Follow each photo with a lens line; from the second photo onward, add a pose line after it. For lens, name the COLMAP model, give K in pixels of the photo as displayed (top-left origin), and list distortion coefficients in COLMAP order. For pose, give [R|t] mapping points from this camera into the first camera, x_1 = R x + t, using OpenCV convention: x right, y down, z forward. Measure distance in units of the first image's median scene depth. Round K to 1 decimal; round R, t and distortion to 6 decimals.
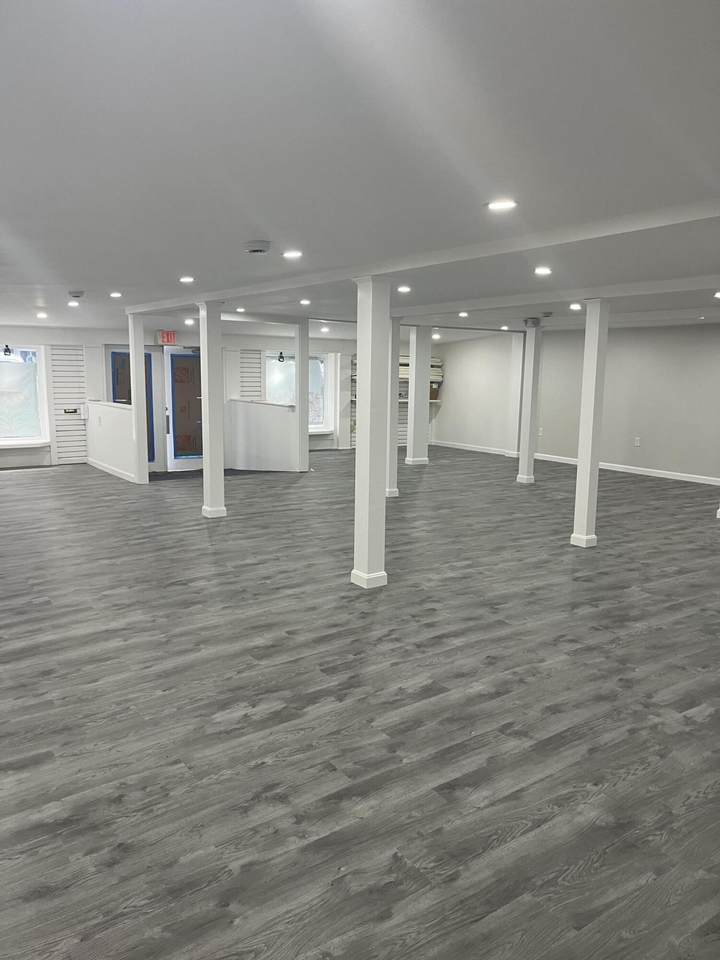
lens RADIAL K [[723.7, 0, 362.8], [0, 723.7, 485.9], [0, 0, 1]] dist [0.037333, -0.045103]
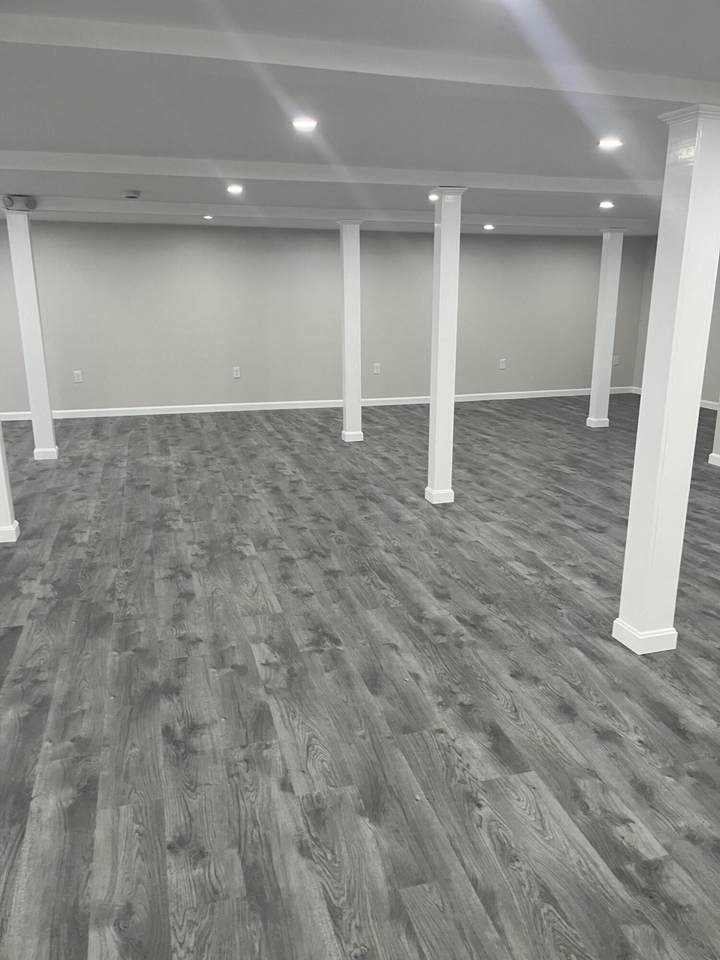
lens RADIAL K [[723.7, 0, 374.1], [0, 723.7, 484.5], [0, 0, 1]] dist [0.037333, -0.045103]
pose [[0.301888, -0.268753, 0.914678, -0.788984], [0.150637, 0.960836, 0.232599, -0.233312], [-0.941367, 0.067565, 0.330549, 1.326151]]
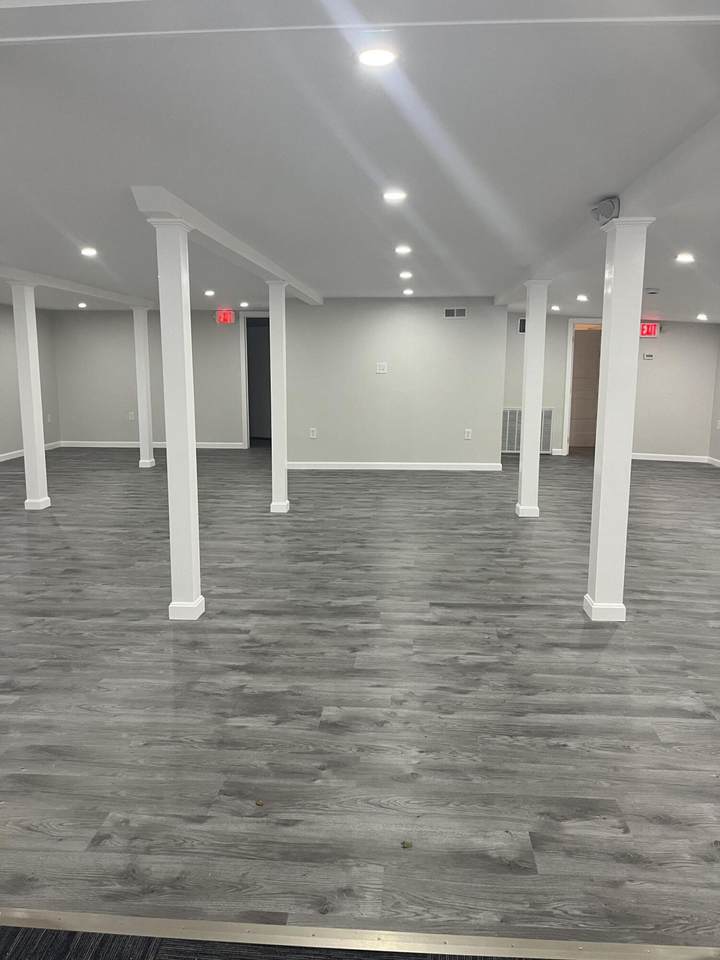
lens RADIAL K [[723.7, 0, 360.9], [0, 723.7, 475.2], [0, 0, 1]] dist [0.037333, -0.045103]
pose [[-0.776834, -0.118228, 0.618507, -0.745689], [0.078484, 0.956380, 0.281386, -0.436939], [-0.624795, 0.267133, -0.733669, 2.835656]]
